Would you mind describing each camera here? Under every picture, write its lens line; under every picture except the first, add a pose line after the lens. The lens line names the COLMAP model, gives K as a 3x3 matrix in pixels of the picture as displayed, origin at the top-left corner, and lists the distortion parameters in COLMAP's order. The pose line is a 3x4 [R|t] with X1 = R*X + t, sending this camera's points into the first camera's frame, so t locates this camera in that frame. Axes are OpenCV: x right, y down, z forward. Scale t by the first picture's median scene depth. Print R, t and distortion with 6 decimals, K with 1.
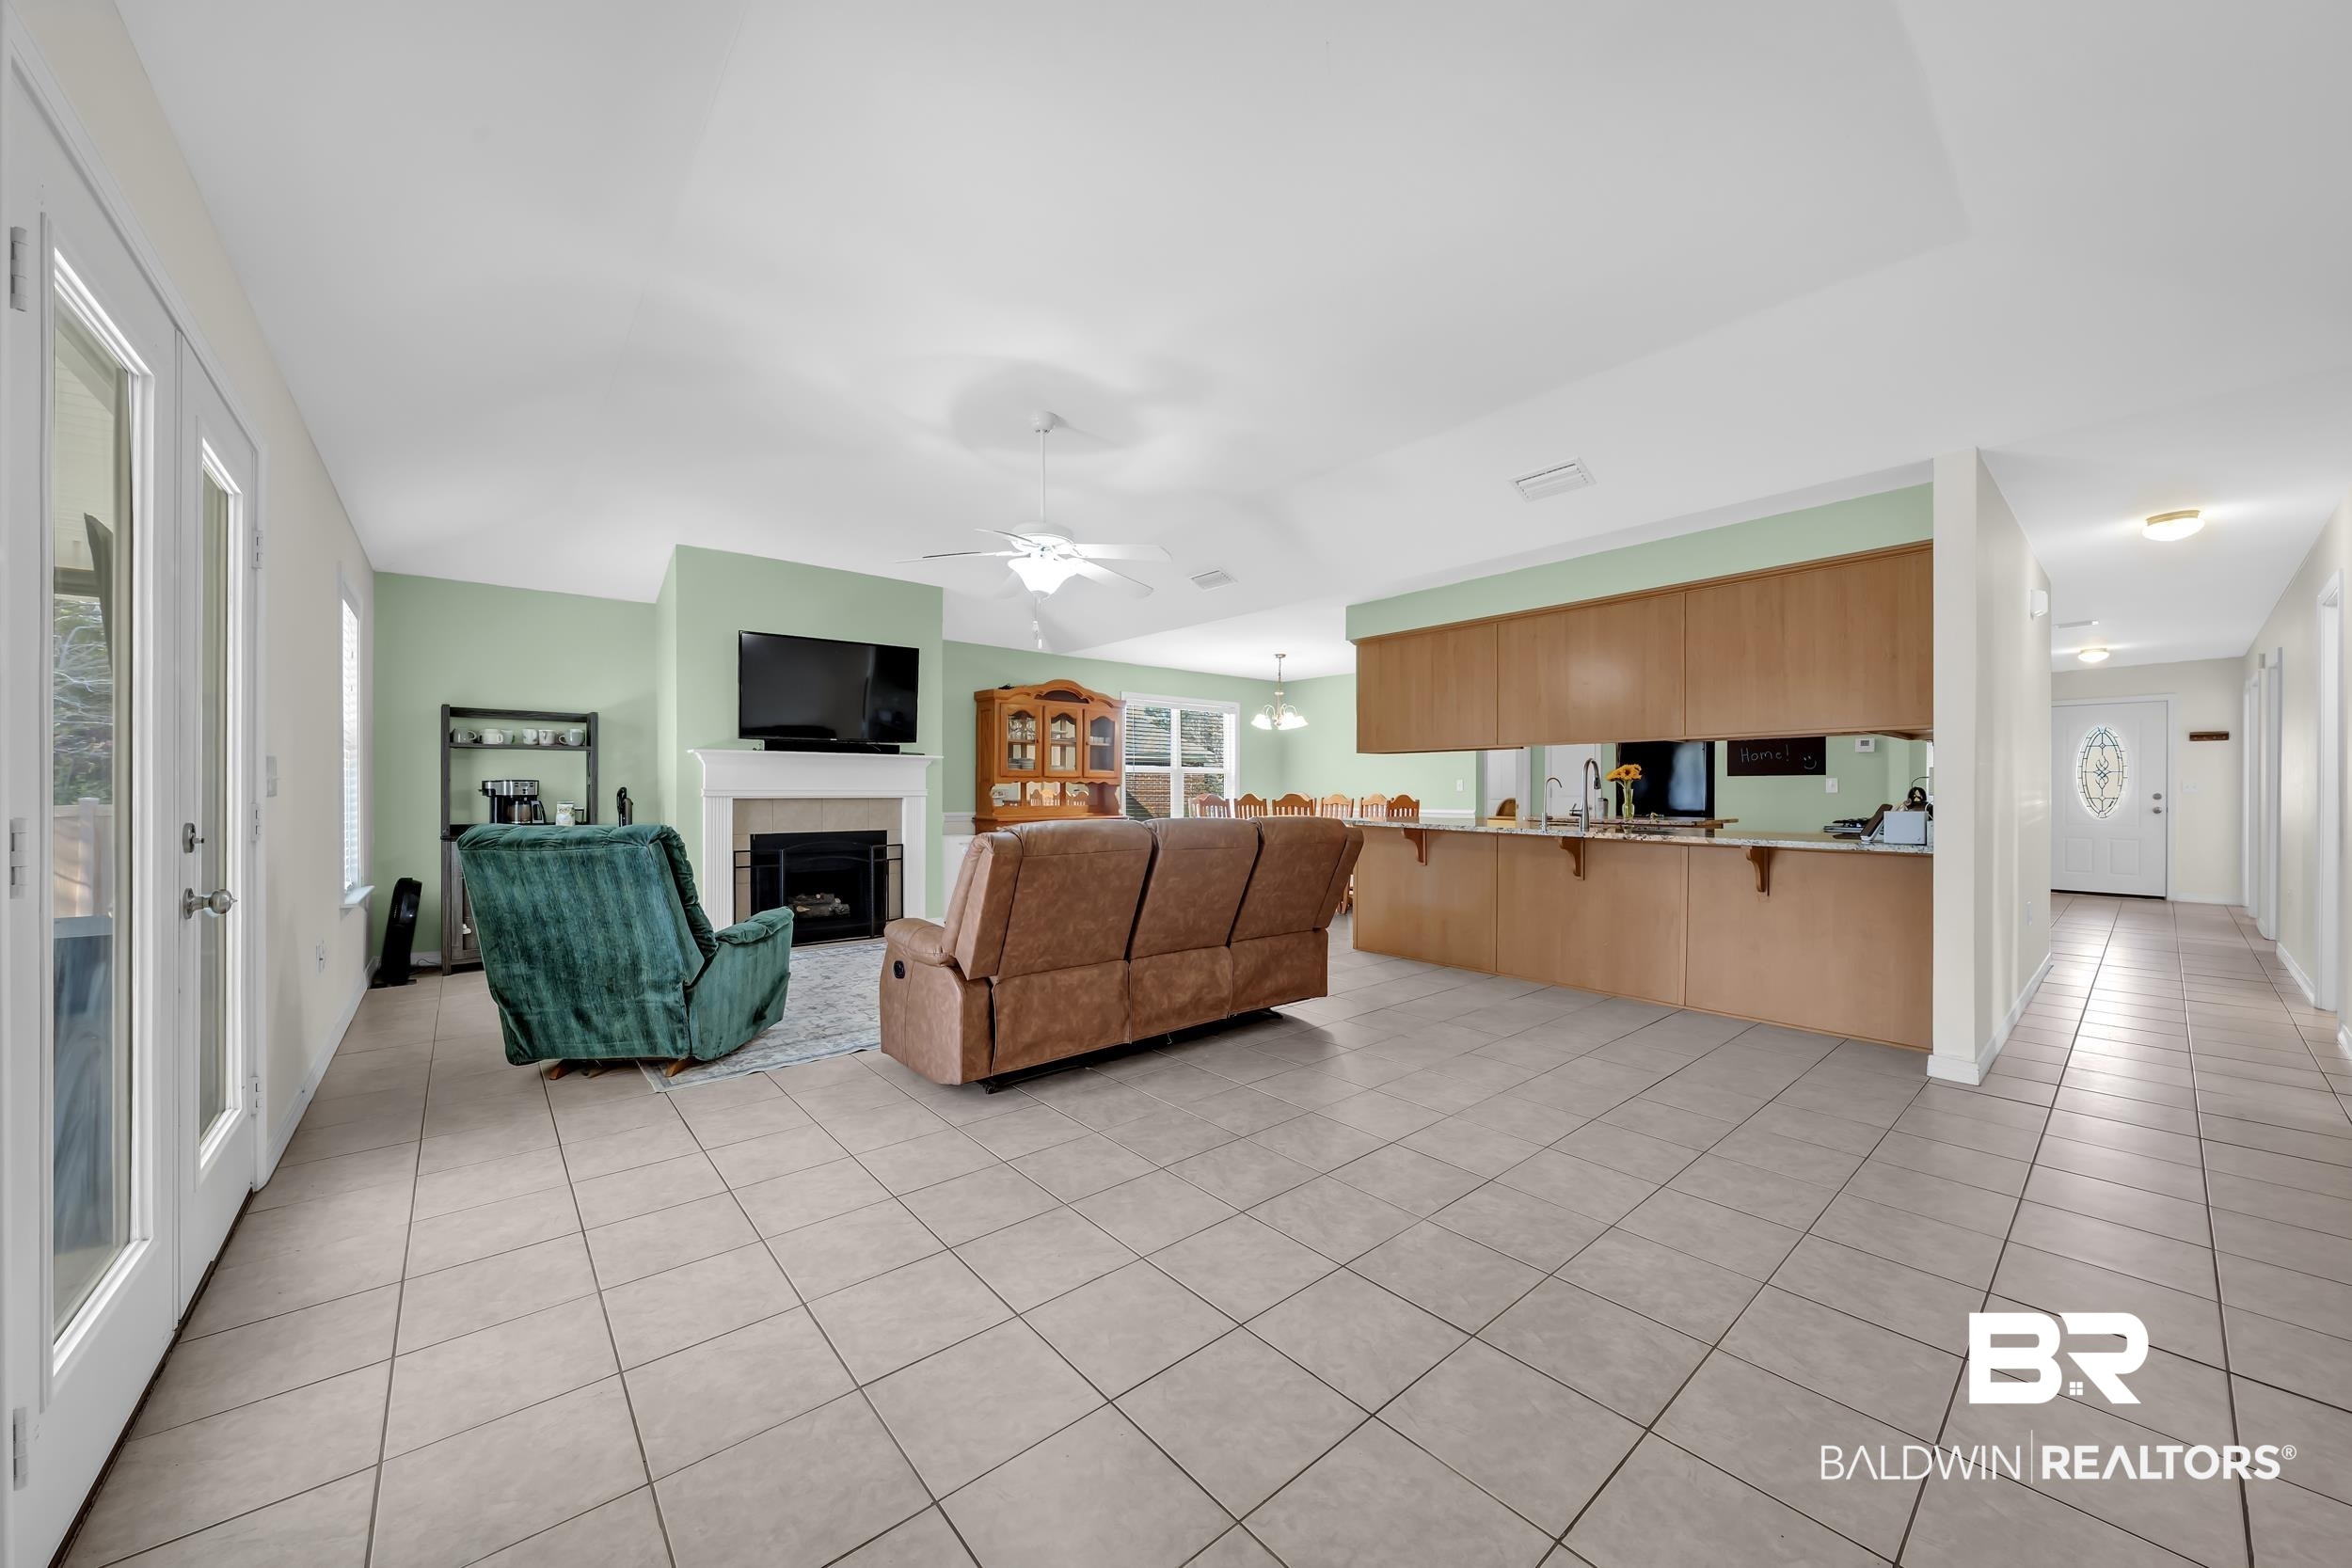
lens RADIAL K [[826.8, 0, 1179.8], [0, 826.8, 794.2], [0, 0, 1]] dist [-0.014283, -0.000048]
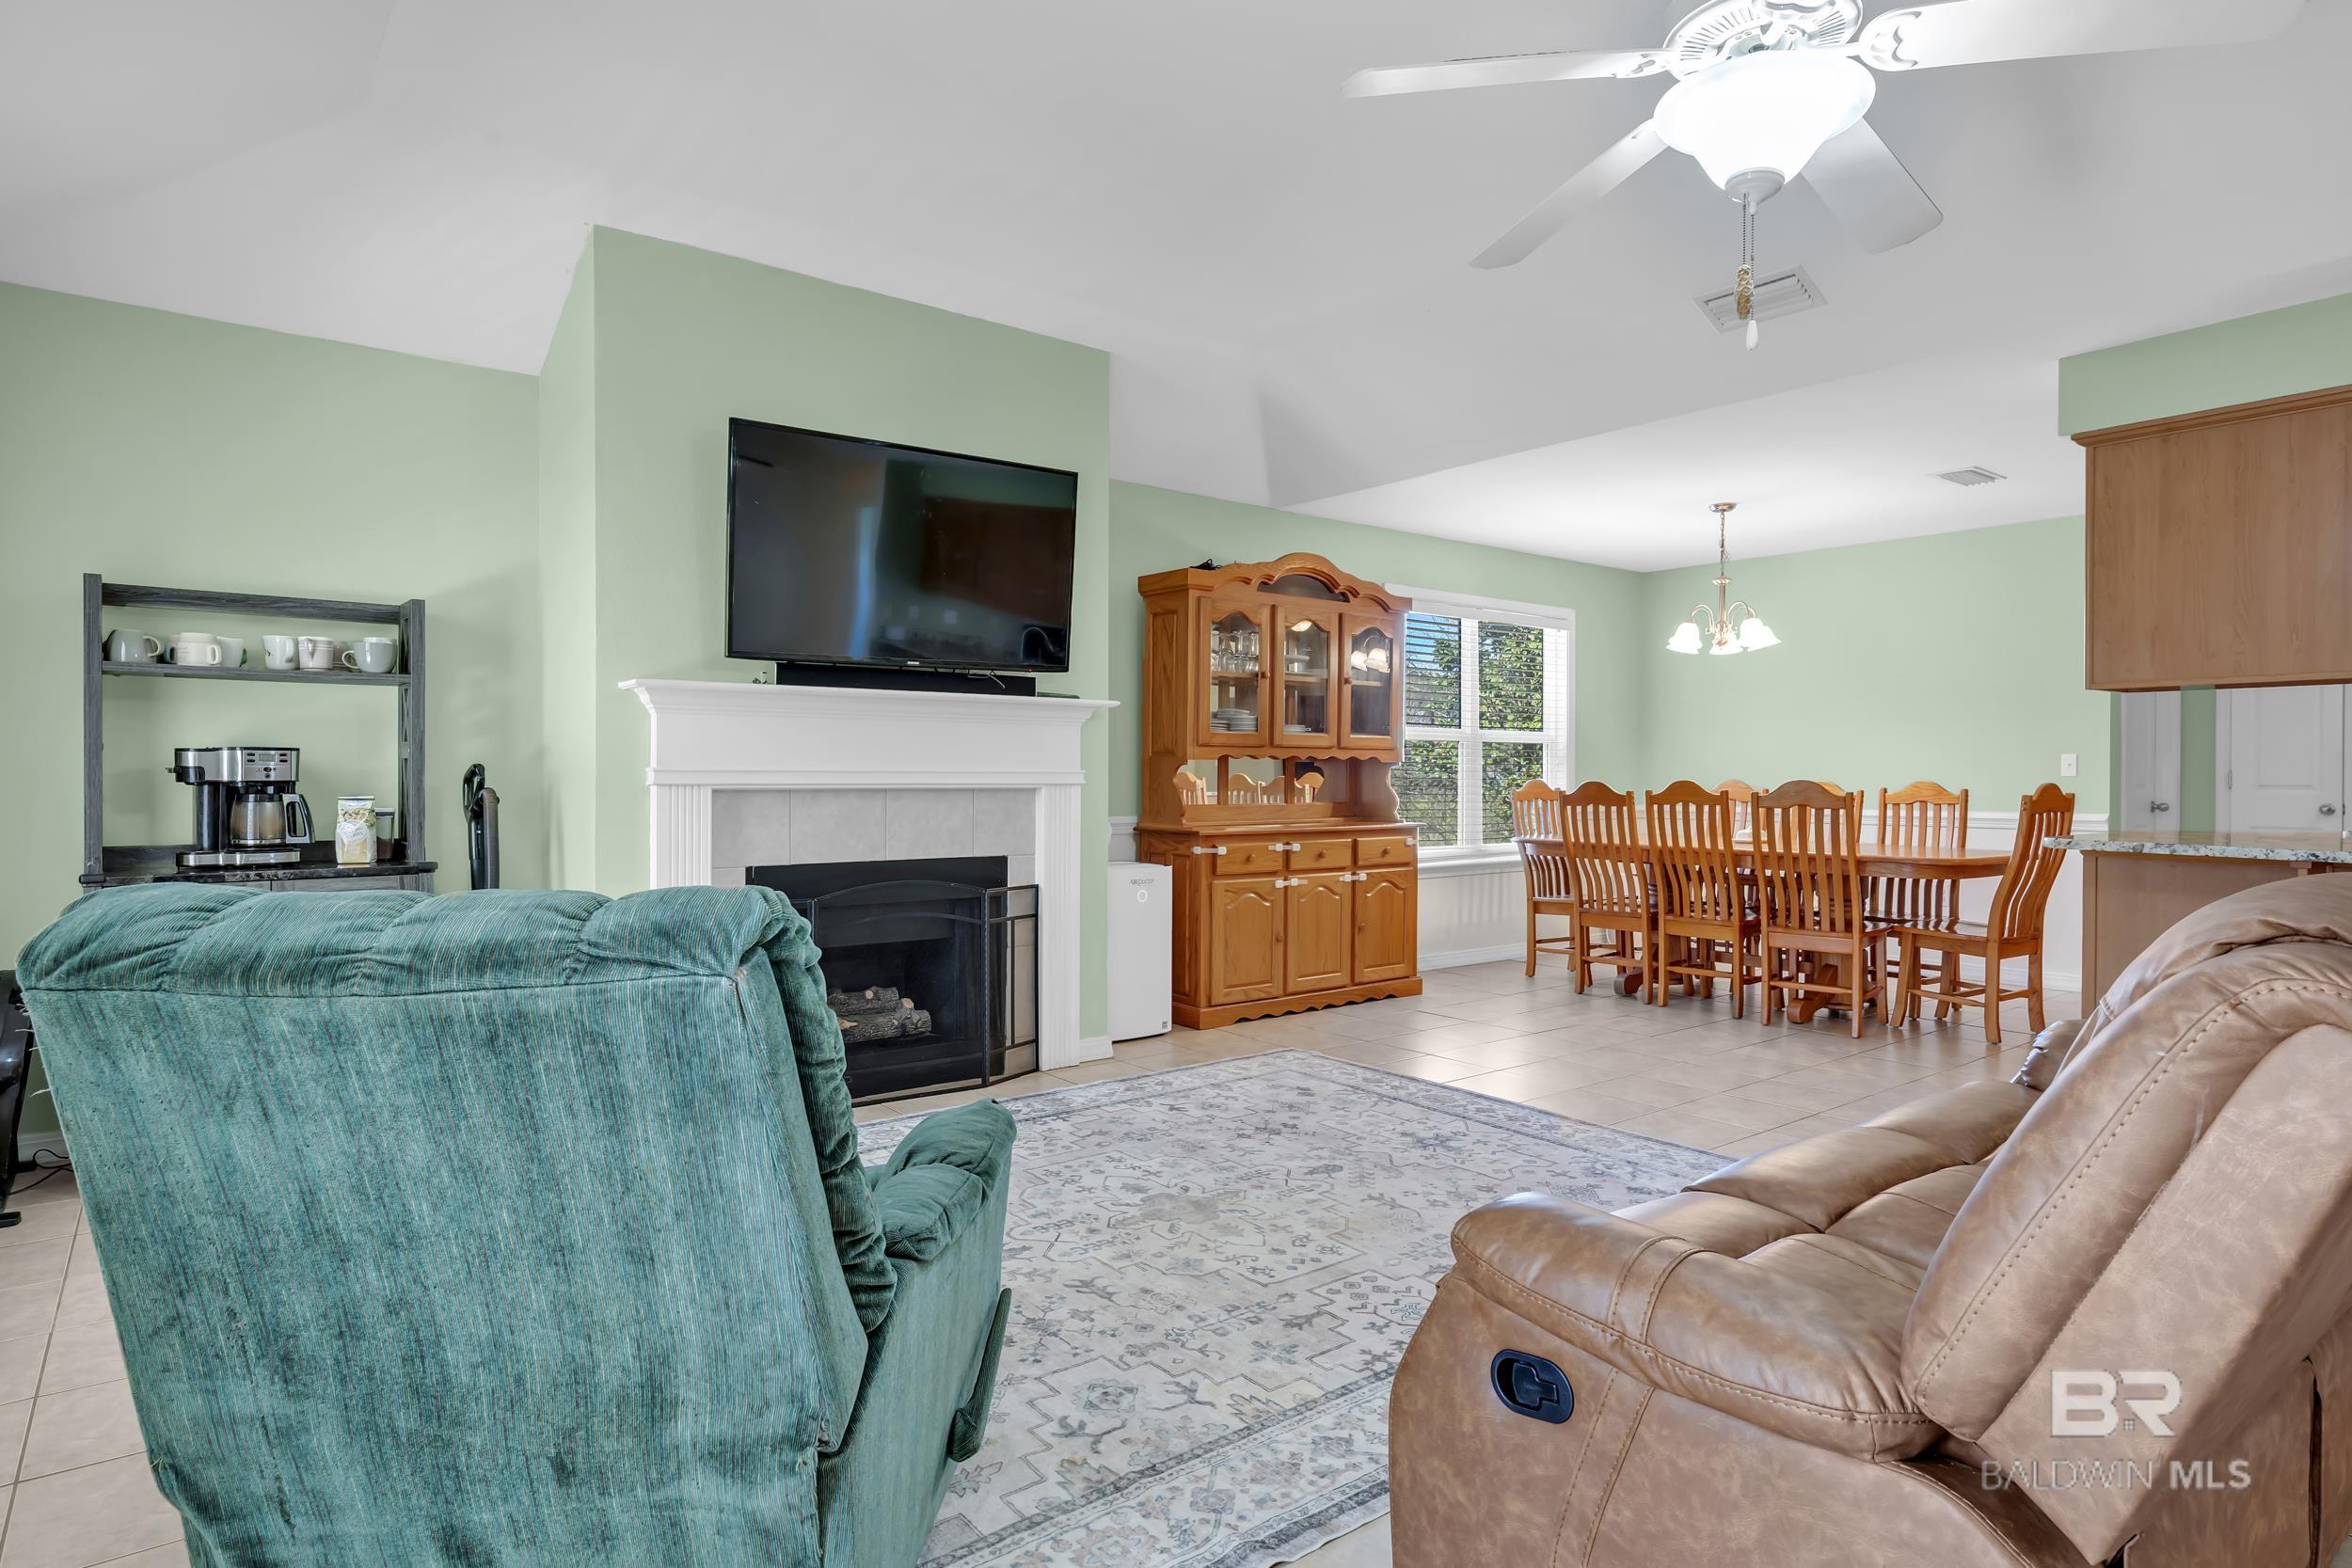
lens RADIAL K [[1263.0, 0, 1176.0], [0, 1263.0, 784.0], [0, 0, 1]] dist [-0.004304, 0.000766]
pose [[0.998773, 0.001758, -0.049500, -0.261330], [-0.001667, 0.999997, 0.001885, 0.000651], [0.049503, -0.001800, 0.998772, 0.325624]]
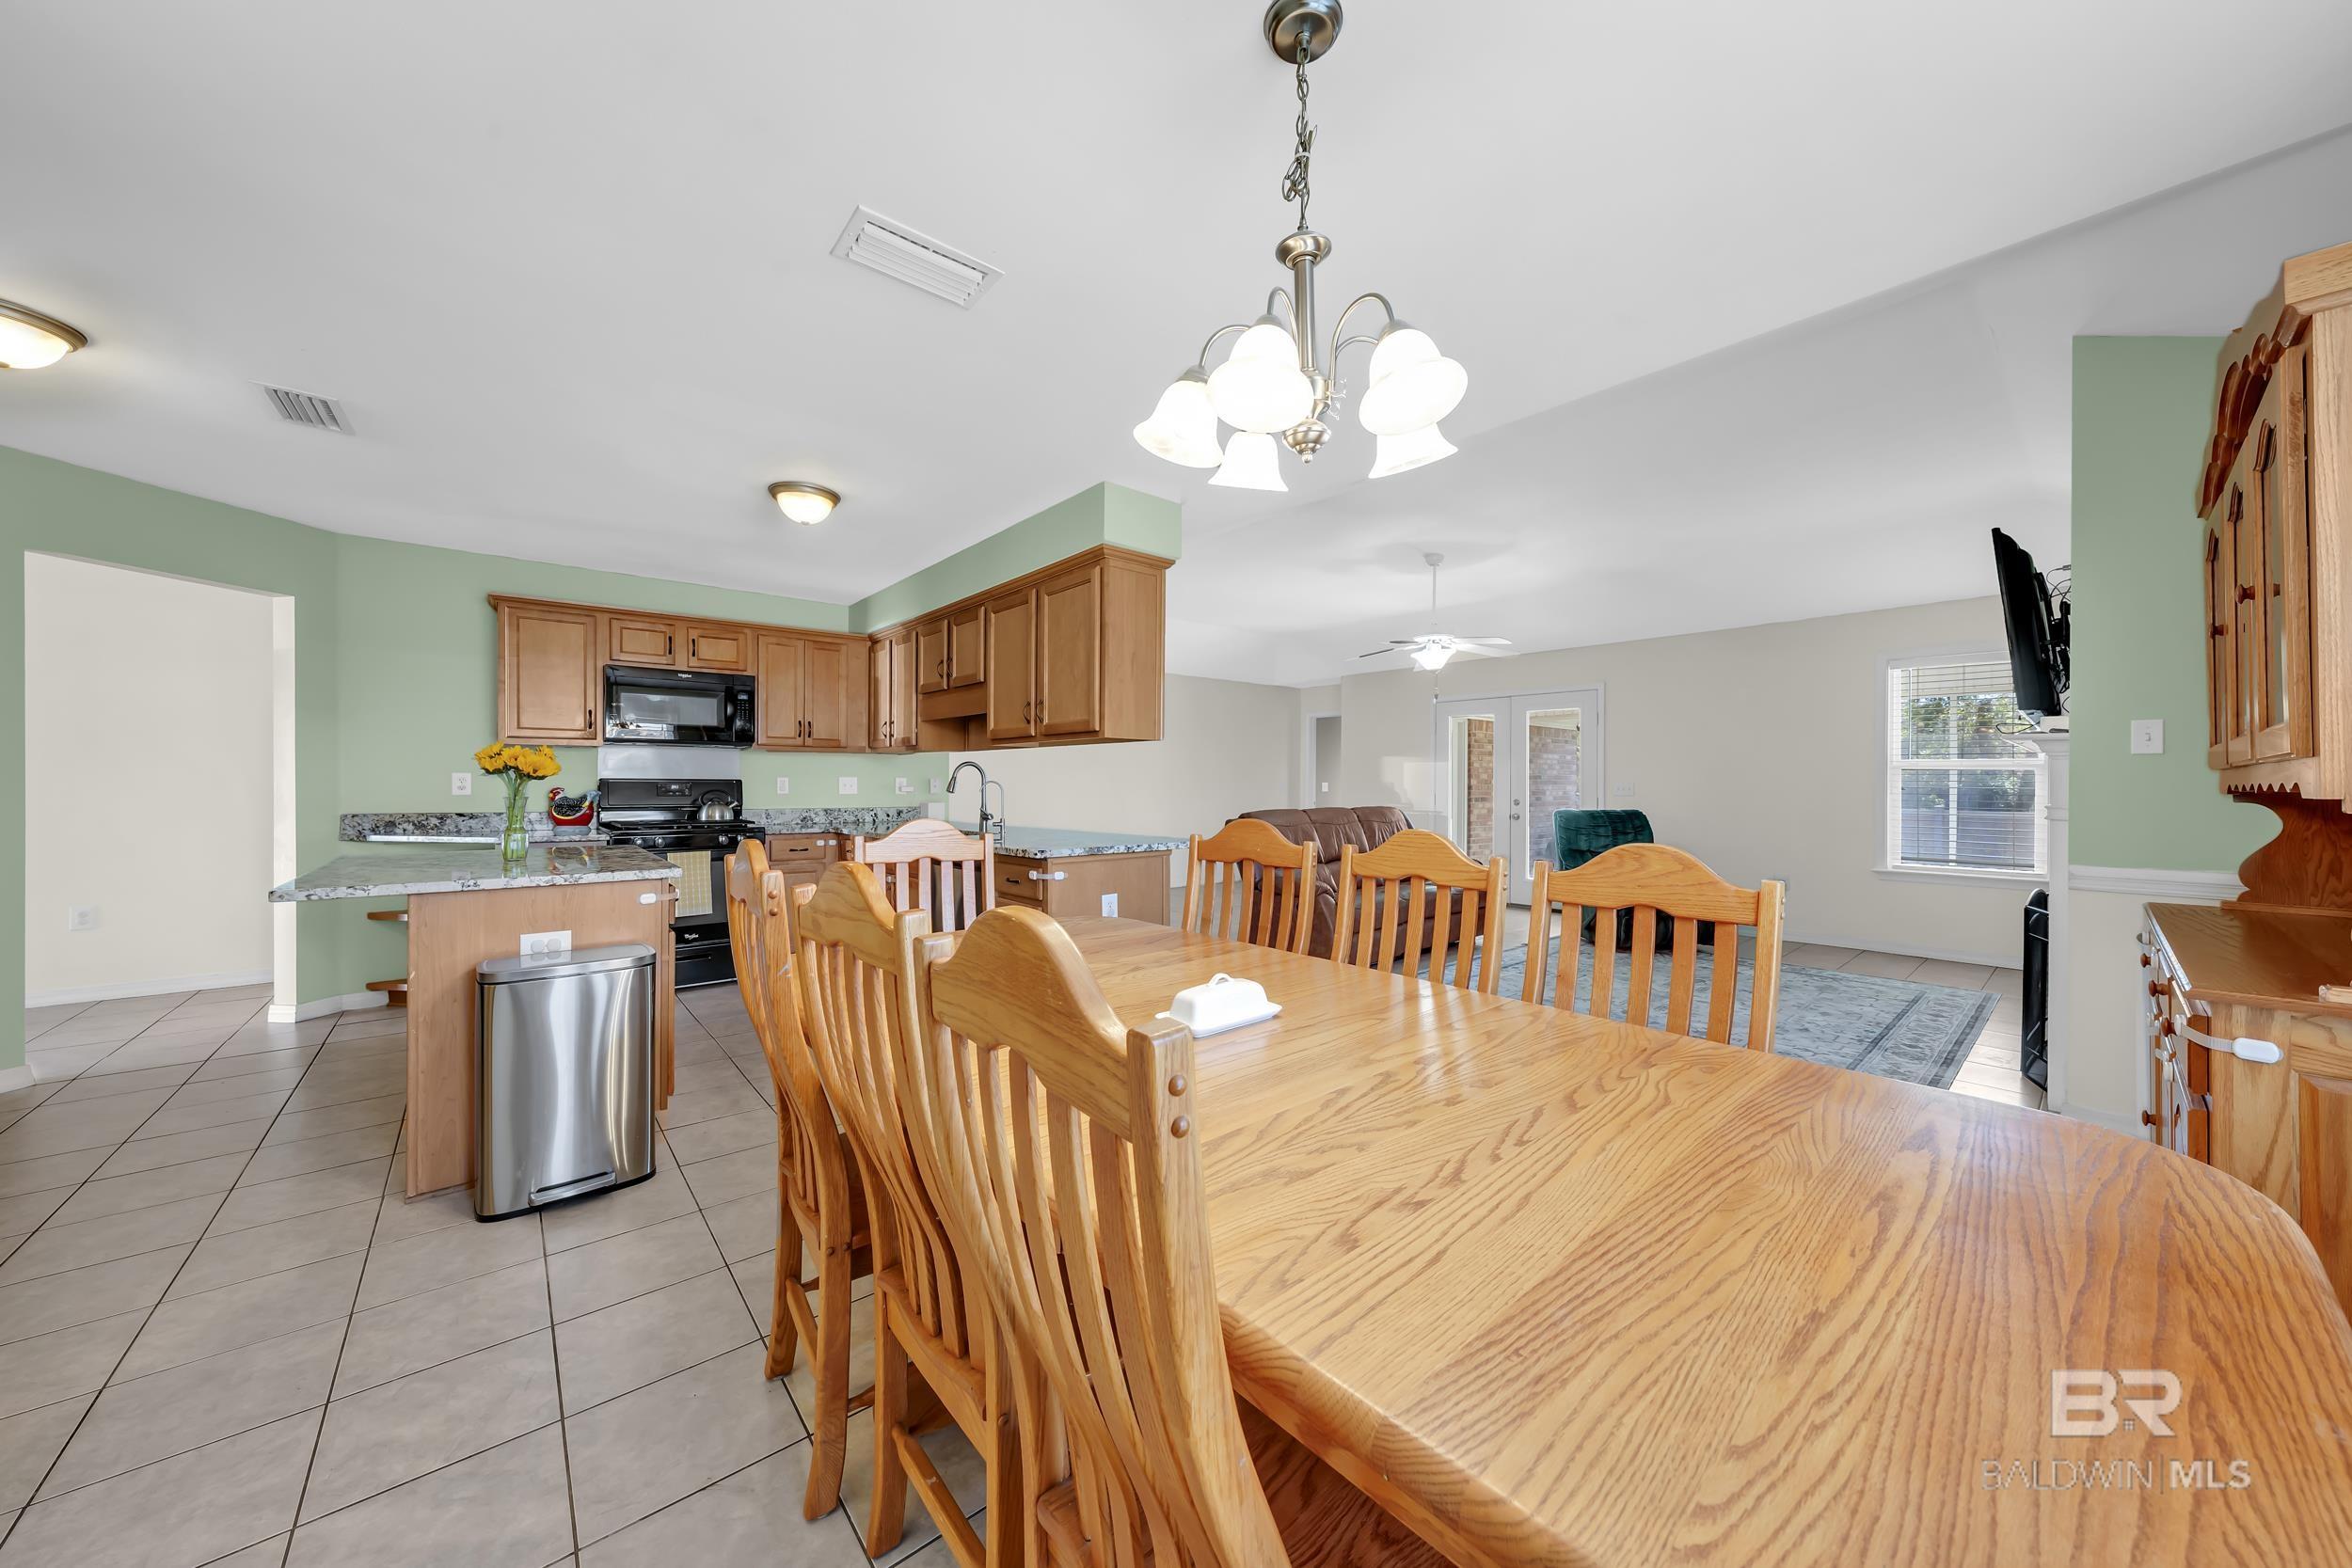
lens RADIAL K [[805.2, 0, 1176.0], [0, 805.2, 784.0], [0, 0, 1]] dist [0.000278, 0.000021]
pose [[-0.999985, -0.003600, 0.004018, 0.220545], [-0.003570, 0.999964, 0.007687, -0.024337], [-0.004046, 0.007673, -0.999962, 1.760713]]
